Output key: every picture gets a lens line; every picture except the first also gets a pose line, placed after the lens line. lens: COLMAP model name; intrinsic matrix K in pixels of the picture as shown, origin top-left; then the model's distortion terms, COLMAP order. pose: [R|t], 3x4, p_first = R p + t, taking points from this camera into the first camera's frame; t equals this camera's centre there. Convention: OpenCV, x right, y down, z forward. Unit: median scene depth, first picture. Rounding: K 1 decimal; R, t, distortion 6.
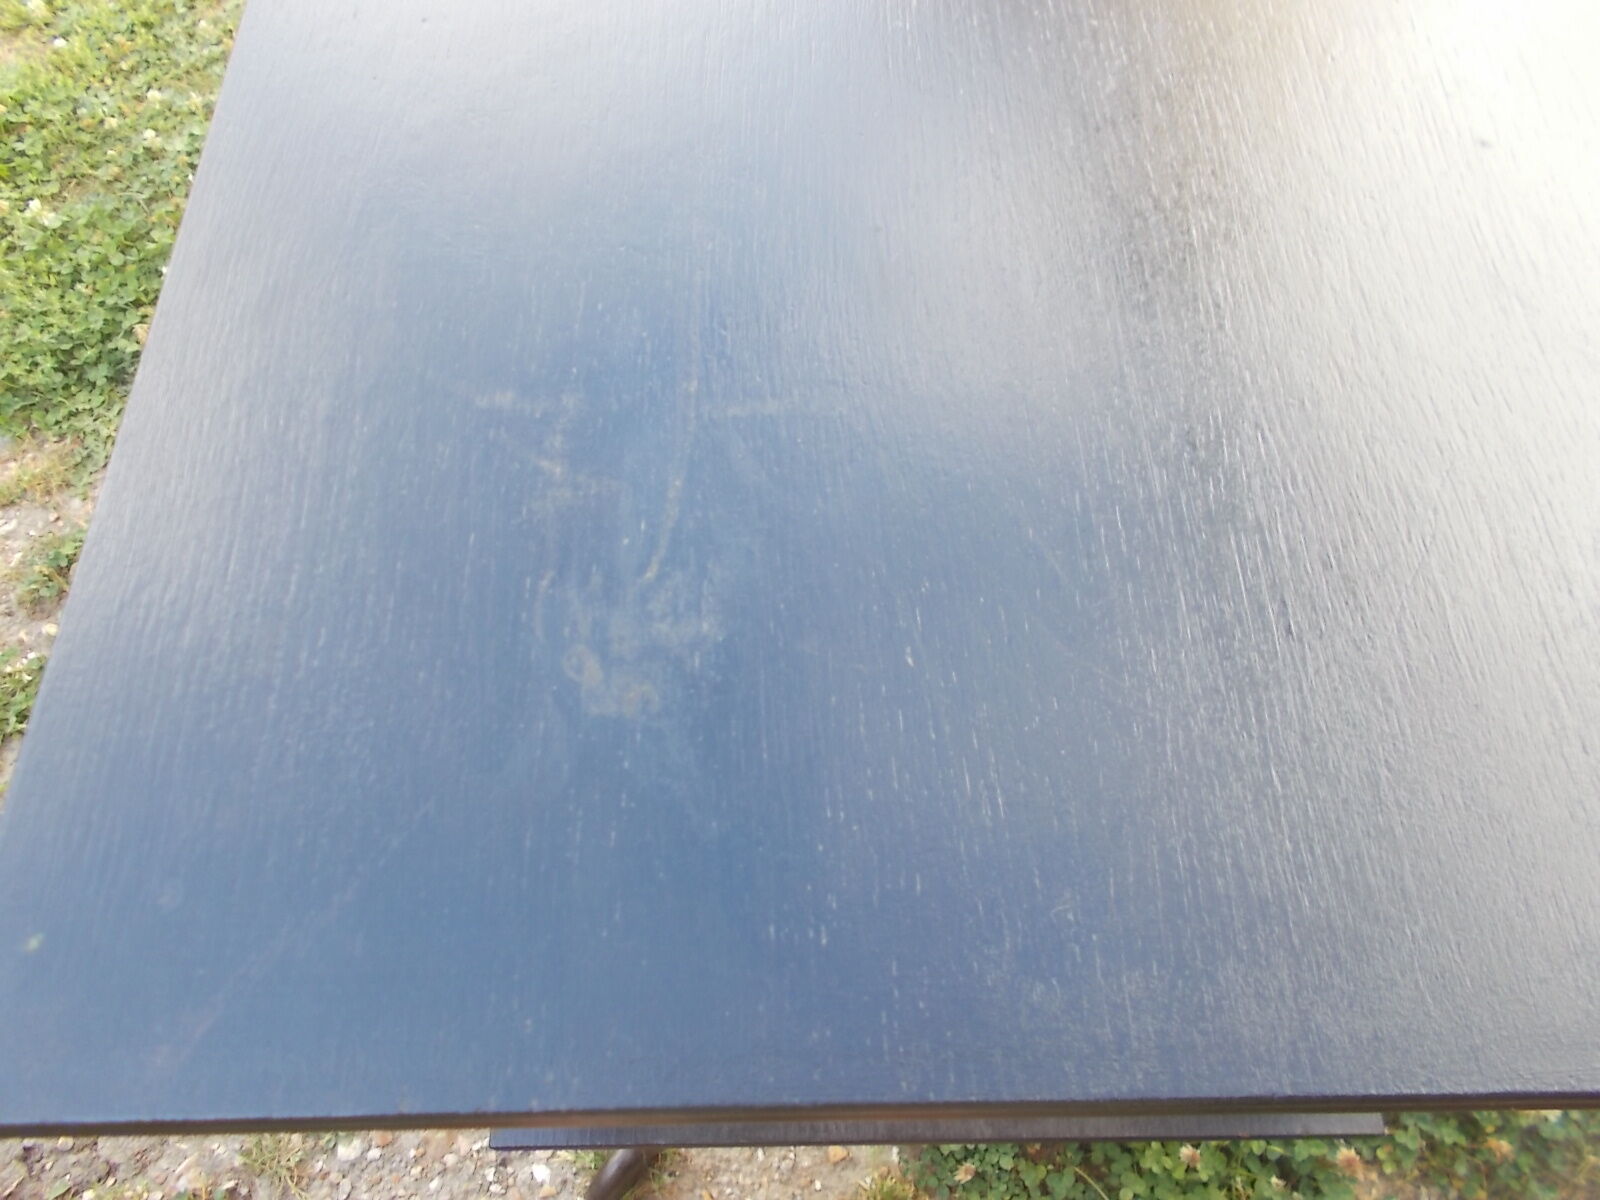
lens RADIAL K [[1240.8, 0, 810.0], [0, 1240.8, 601.7], [0, 0, 1]] dist [0.030556, -0.035908]
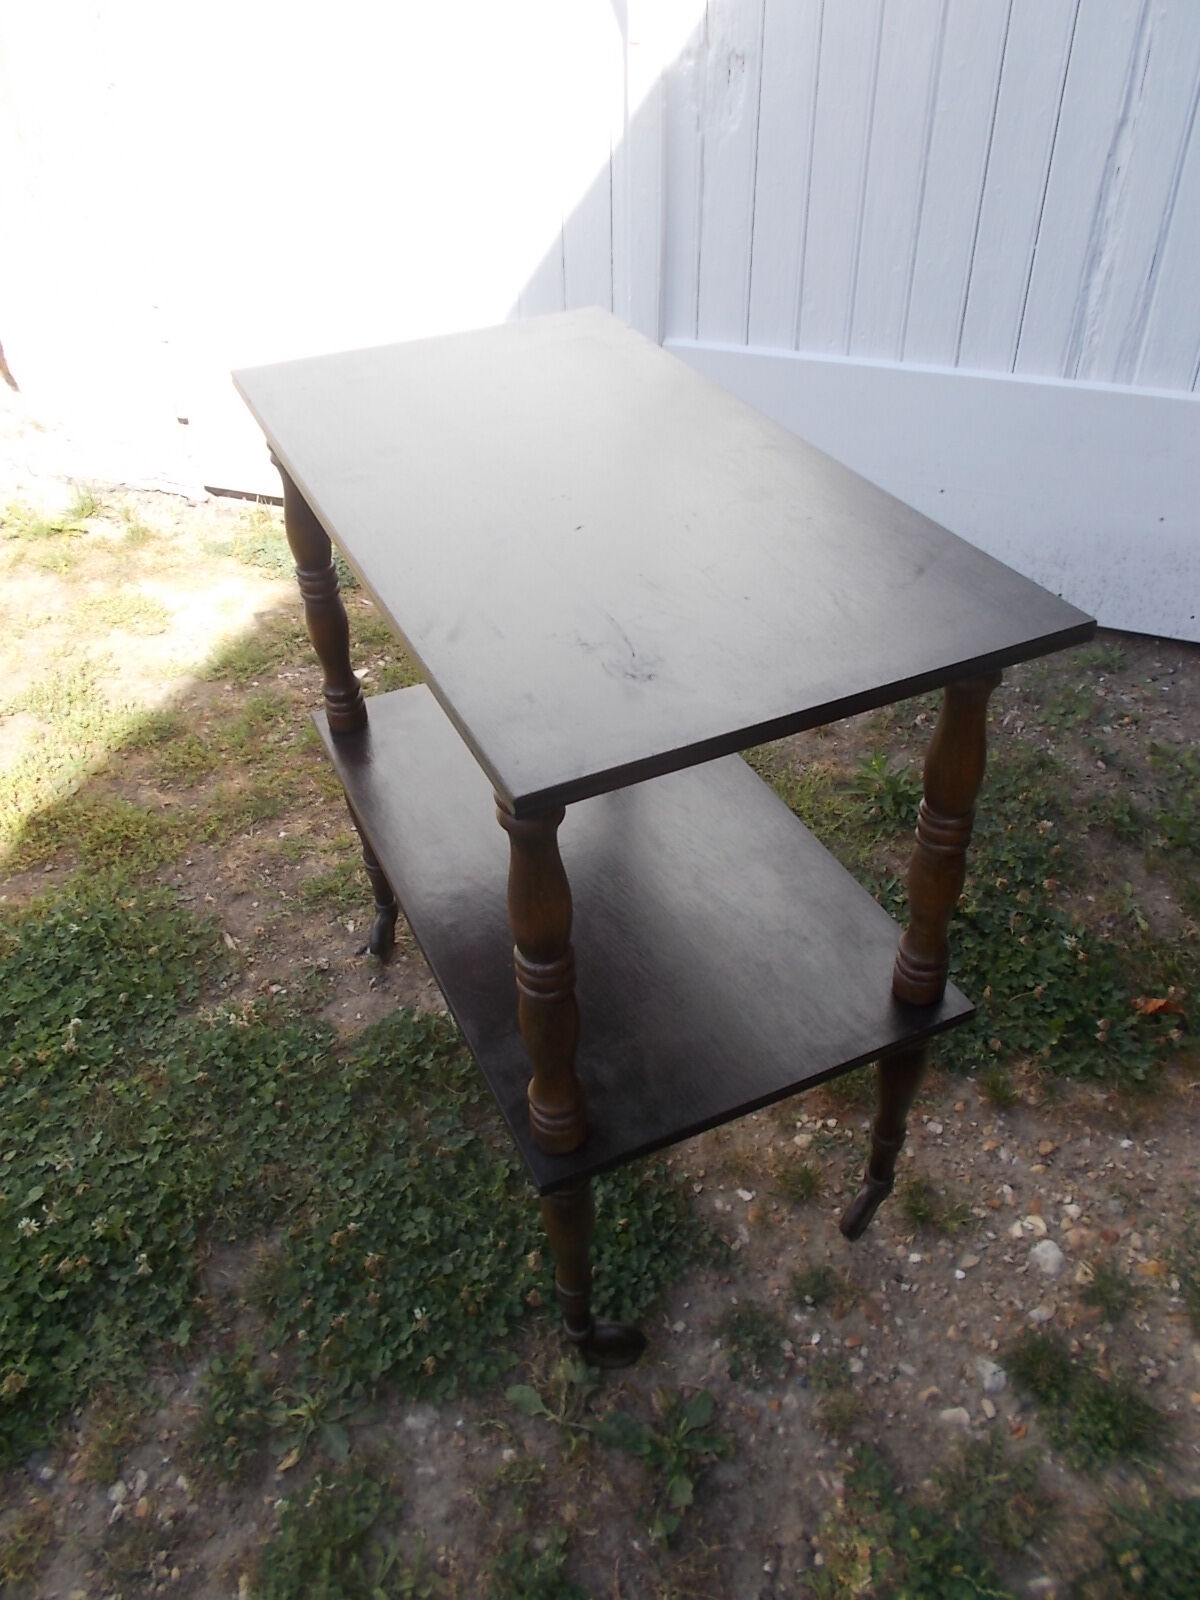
lens RADIAL K [[1240.8, 0, 602.3], [0, 1240.8, 806.0], [0, 0, 1]] dist [0.030556, -0.035908]
pose [[0.477077, -0.546091, 0.688609, -1.128383], [0.784283, 0.618121, -0.053170, -0.072925], [-0.396607, 0.565430, 0.723181, -0.197702]]
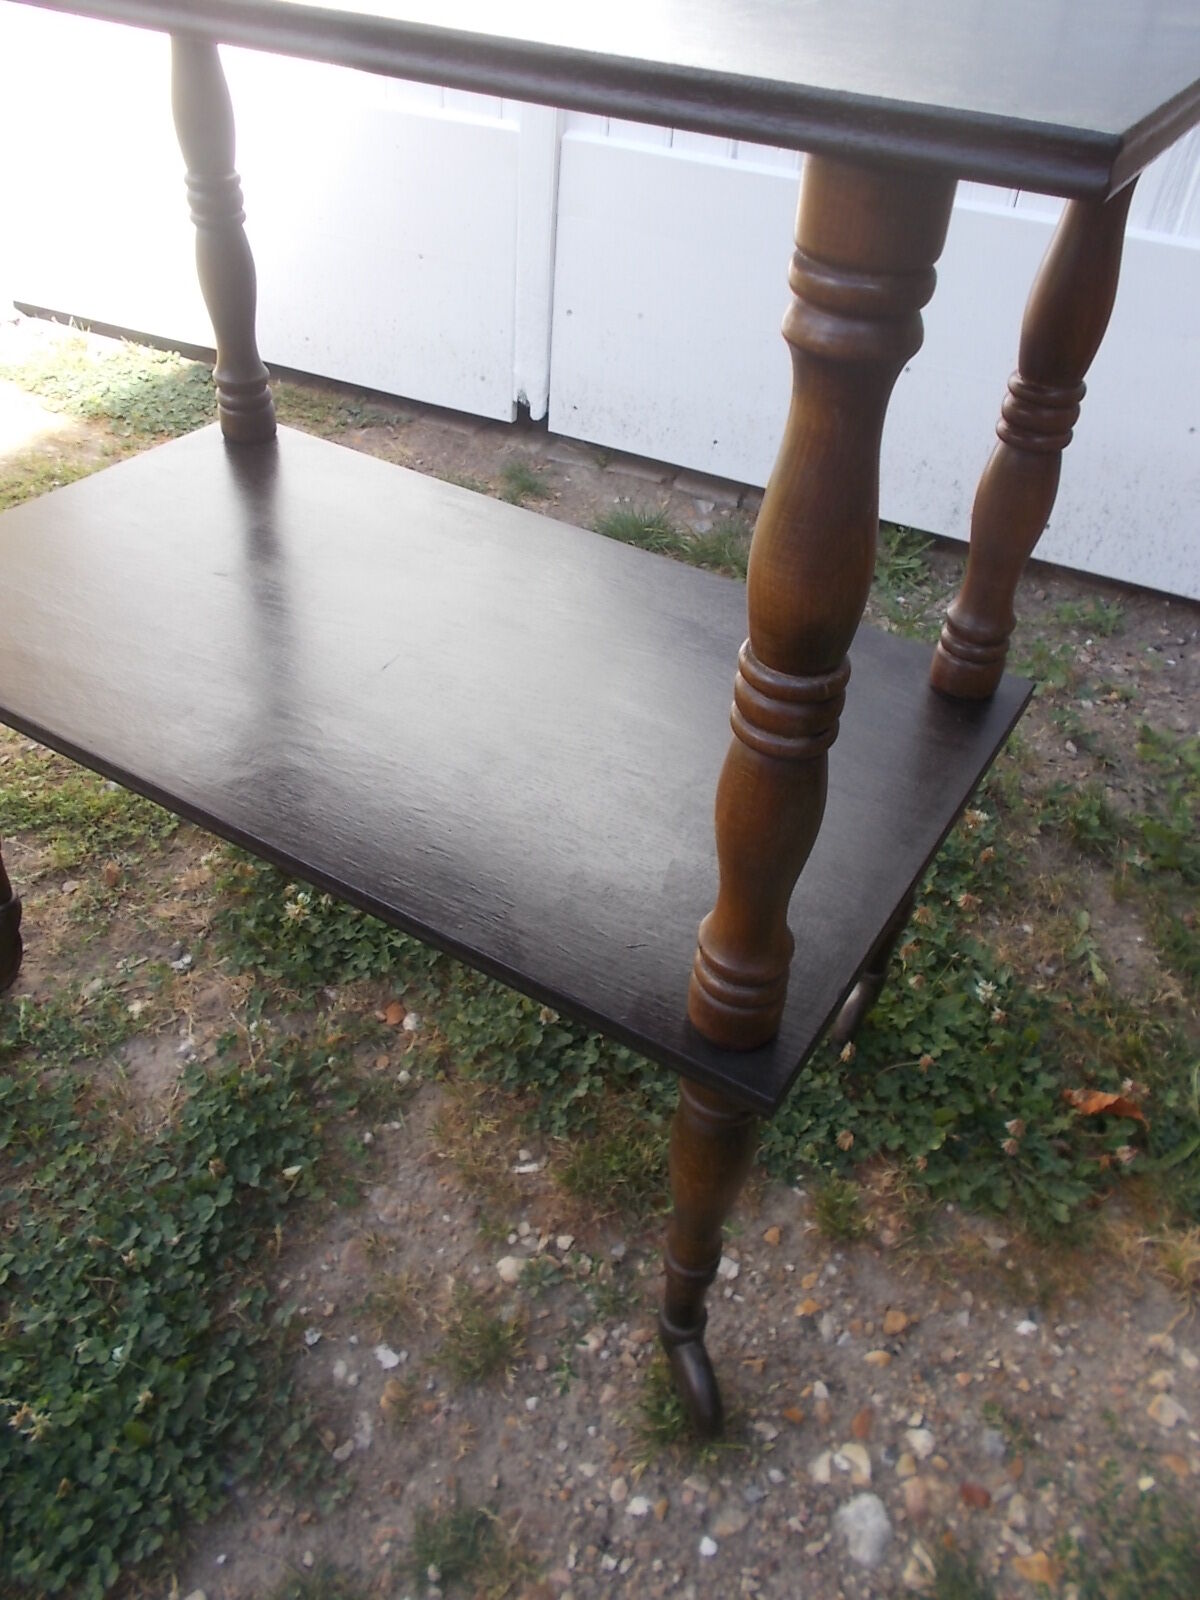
lens RADIAL K [[1240.8, 0, 603.4], [0, 1240.8, 798.4], [0, 0, 1]] dist [0.030556, -0.035908]
pose [[0.530397, -0.499624, 0.684876, -0.585418], [0.713476, 0.699400, -0.042328, 0.146169], [-0.457854, 0.511094, 0.727429, 0.157374]]
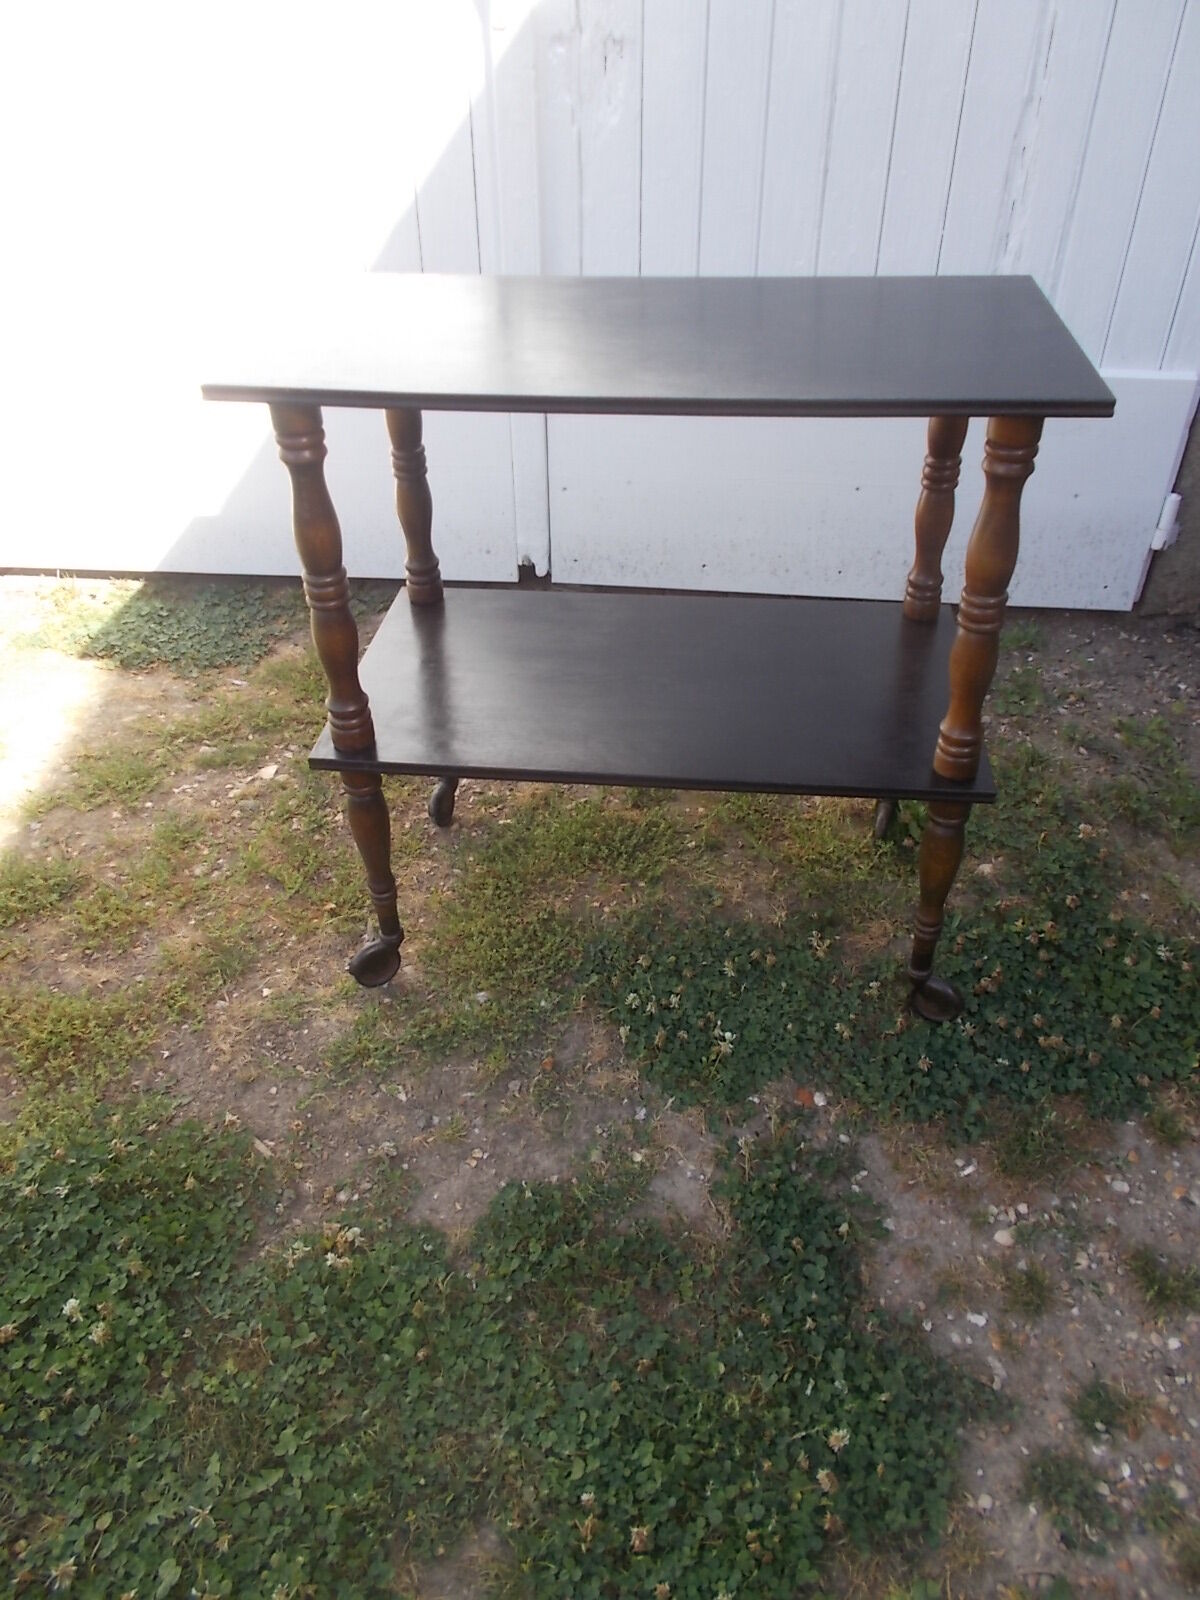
lens RADIAL K [[1240.8, 0, 608.8], [0, 1240.8, 789.8], [0, 0, 1]] dist [0.030556, -0.035908]
pose [[0.201575, -0.609856, 0.766448, -1.033243], [0.862861, 0.480866, 0.155690, -0.576103], [-0.463507, 0.629955, 0.623152, 0.075325]]
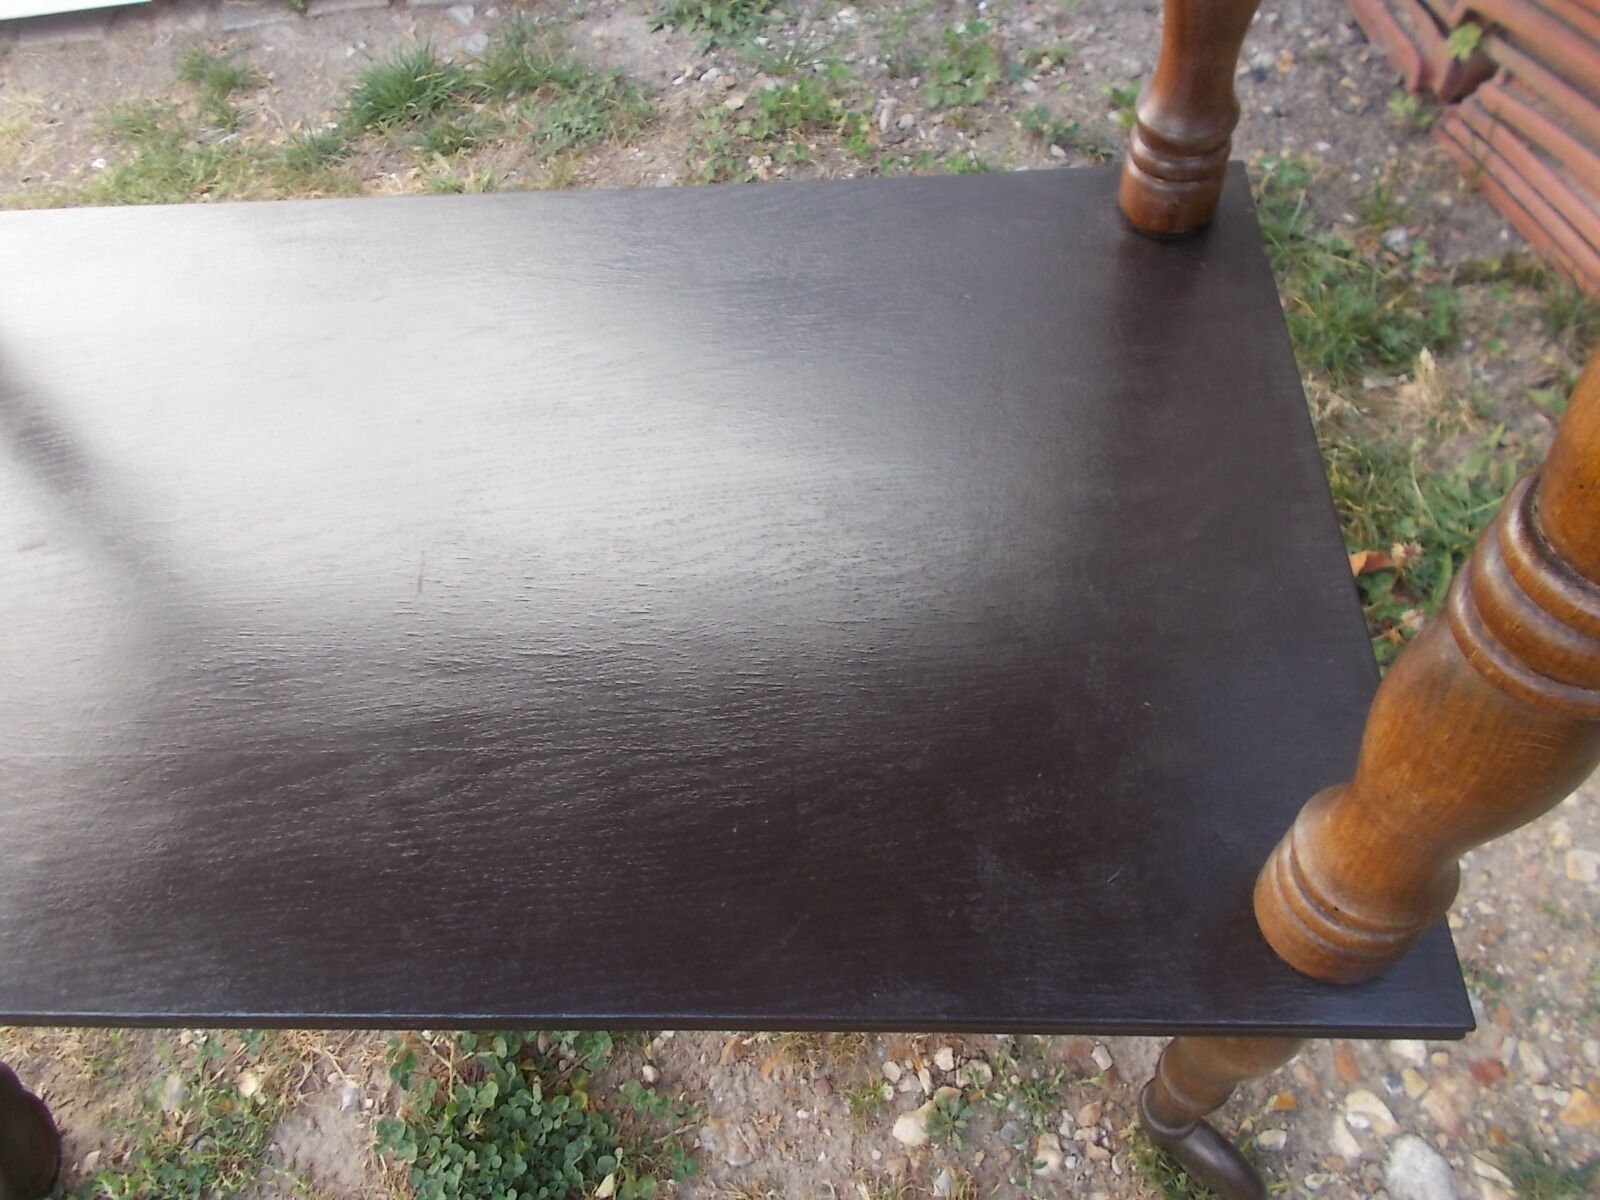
lens RADIAL K [[1240.8, 0, 785.7], [0, 1240.8, 603.4], [0, 0, 1]] dist [0.030556, -0.035908]
pose [[0.040707, -0.821073, 0.569370, -0.310624], [0.910546, 0.265111, 0.317210, -0.105398], [-0.411399, 0.505525, 0.758416, 0.362765]]
